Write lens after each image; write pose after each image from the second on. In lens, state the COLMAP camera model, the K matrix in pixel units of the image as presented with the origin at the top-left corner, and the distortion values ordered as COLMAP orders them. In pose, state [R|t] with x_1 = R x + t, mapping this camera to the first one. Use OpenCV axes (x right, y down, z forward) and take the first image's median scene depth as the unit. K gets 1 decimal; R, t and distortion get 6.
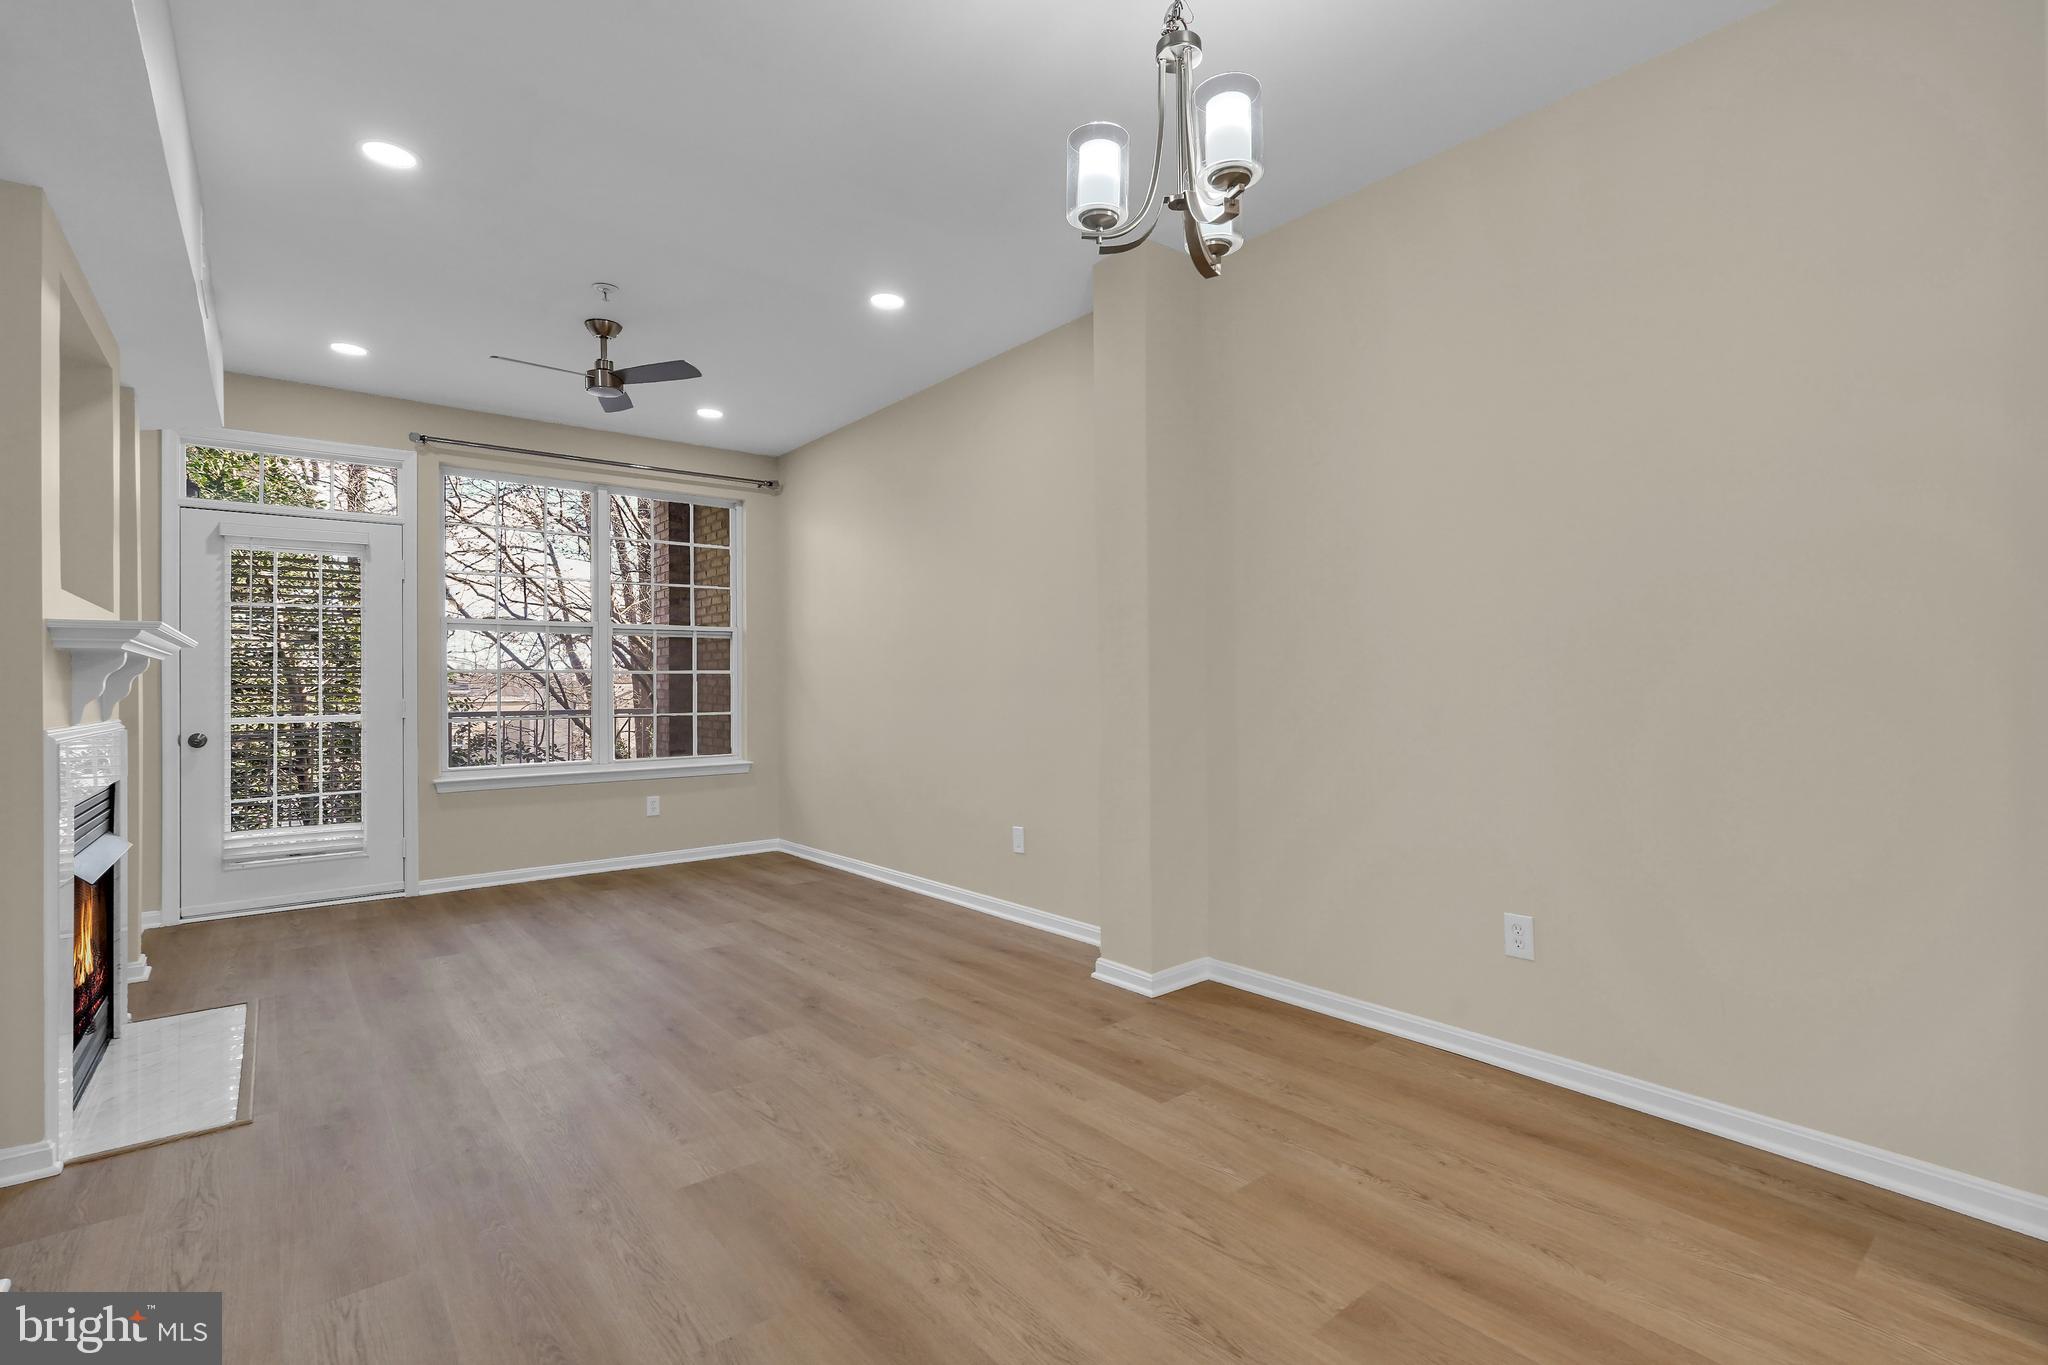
lens RADIAL K [[938.5, 0, 1042.4], [0, 938.5, 670.1], [0, 0, 1]] dist [-0.004434, -0.000267]
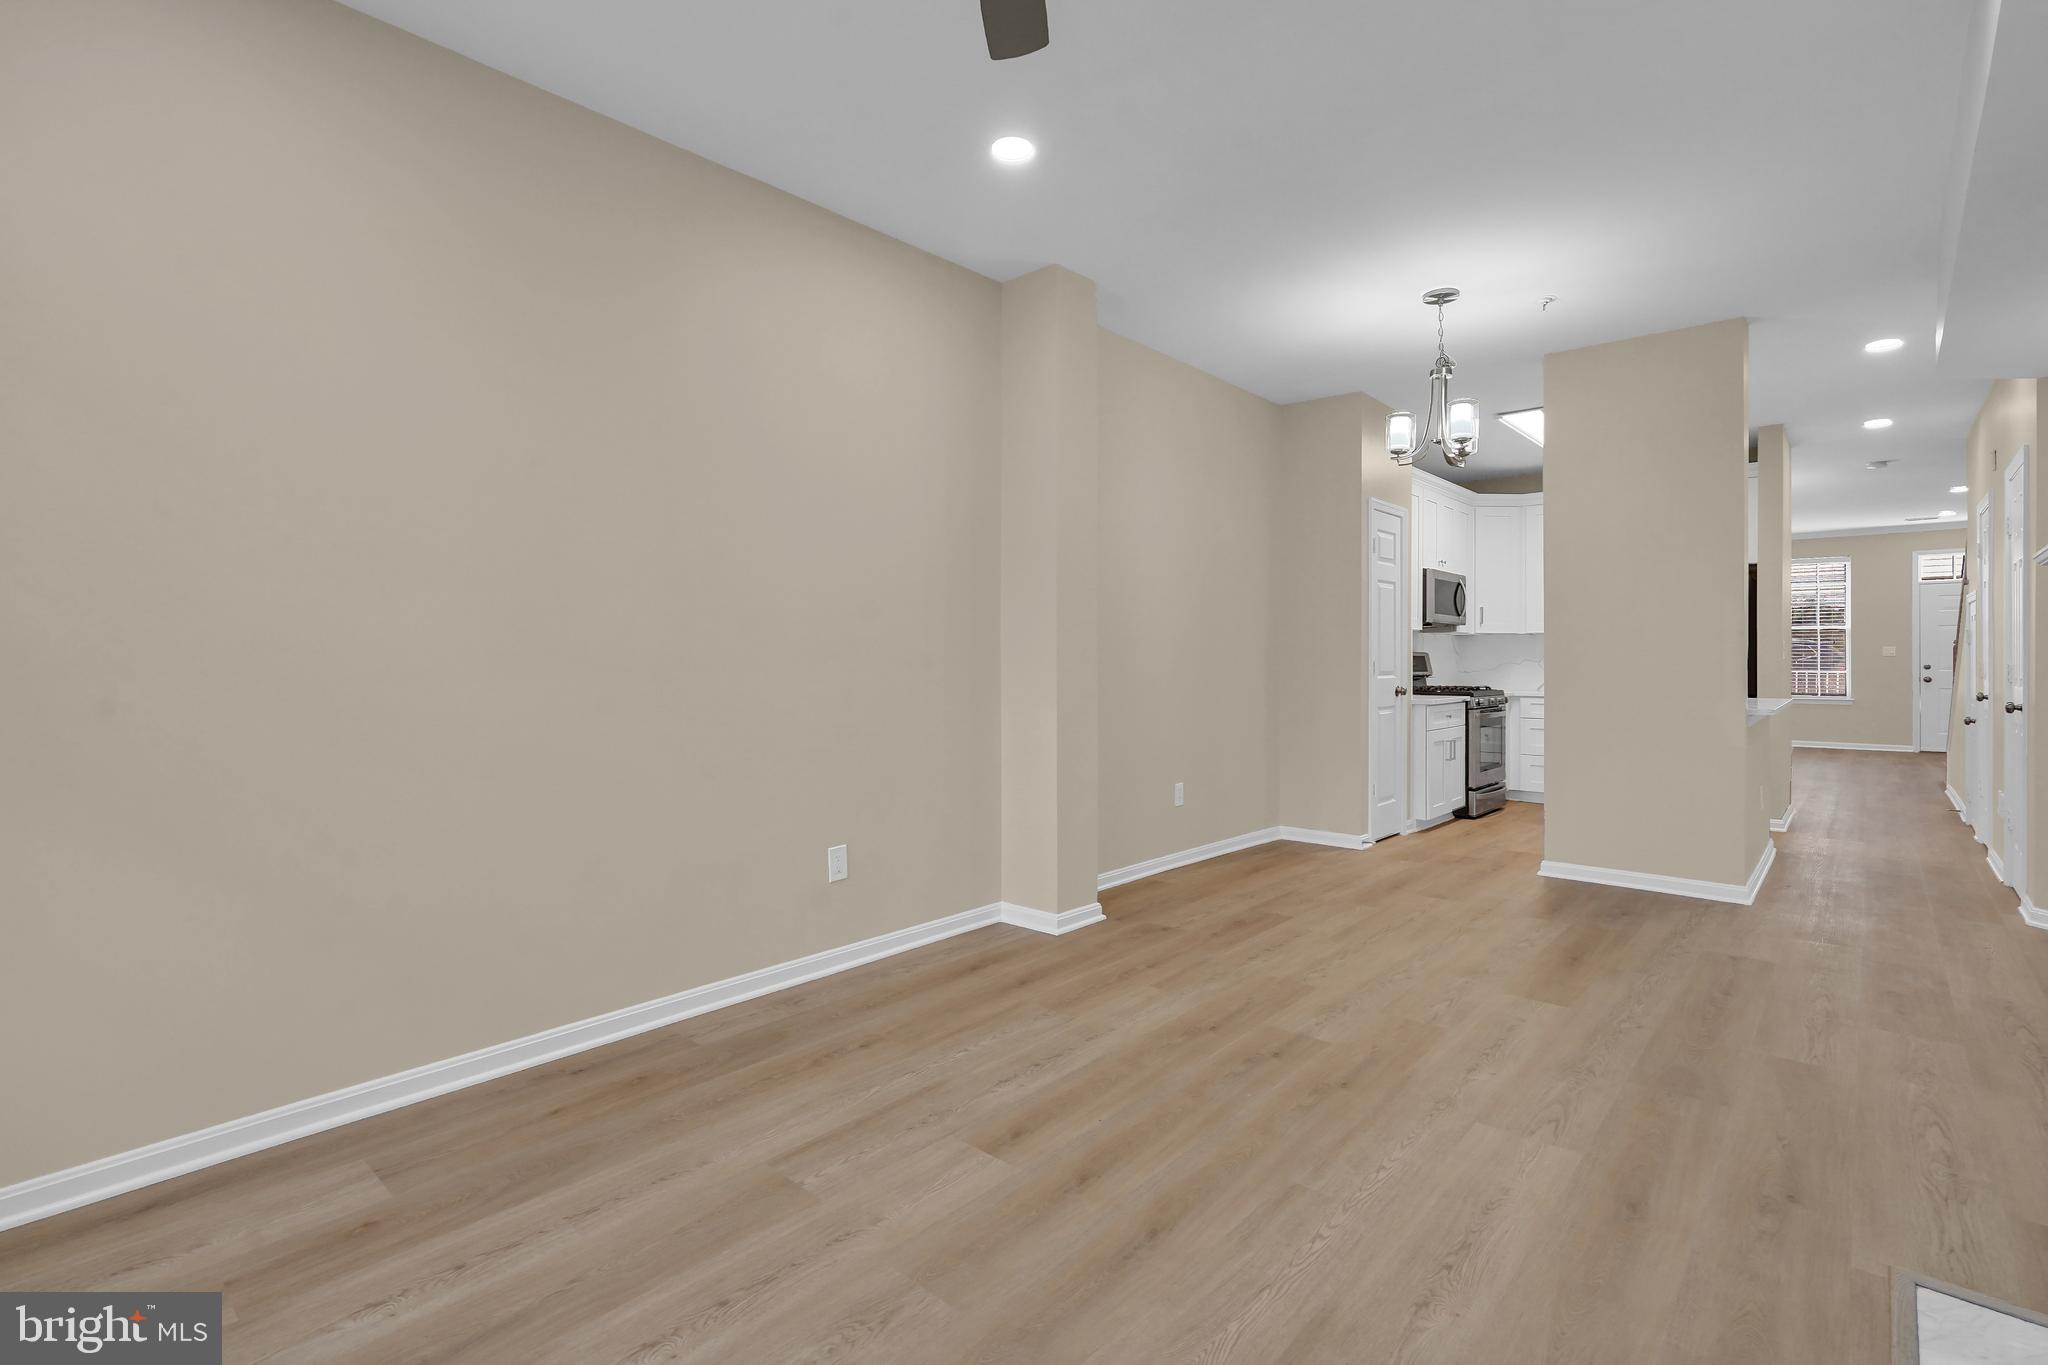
lens RADIAL K [[941.7, 0, 1017.6], [0, 941.7, 661.9], [0, 0, 1]] dist [-0.001445, 0.000077]
pose [[-0.139343, 0.005463, 0.990229, -1.185150], [-0.012173, 0.999900, -0.007229, 0.031691], [-0.990169, -0.013061, -0.139262, 1.425226]]
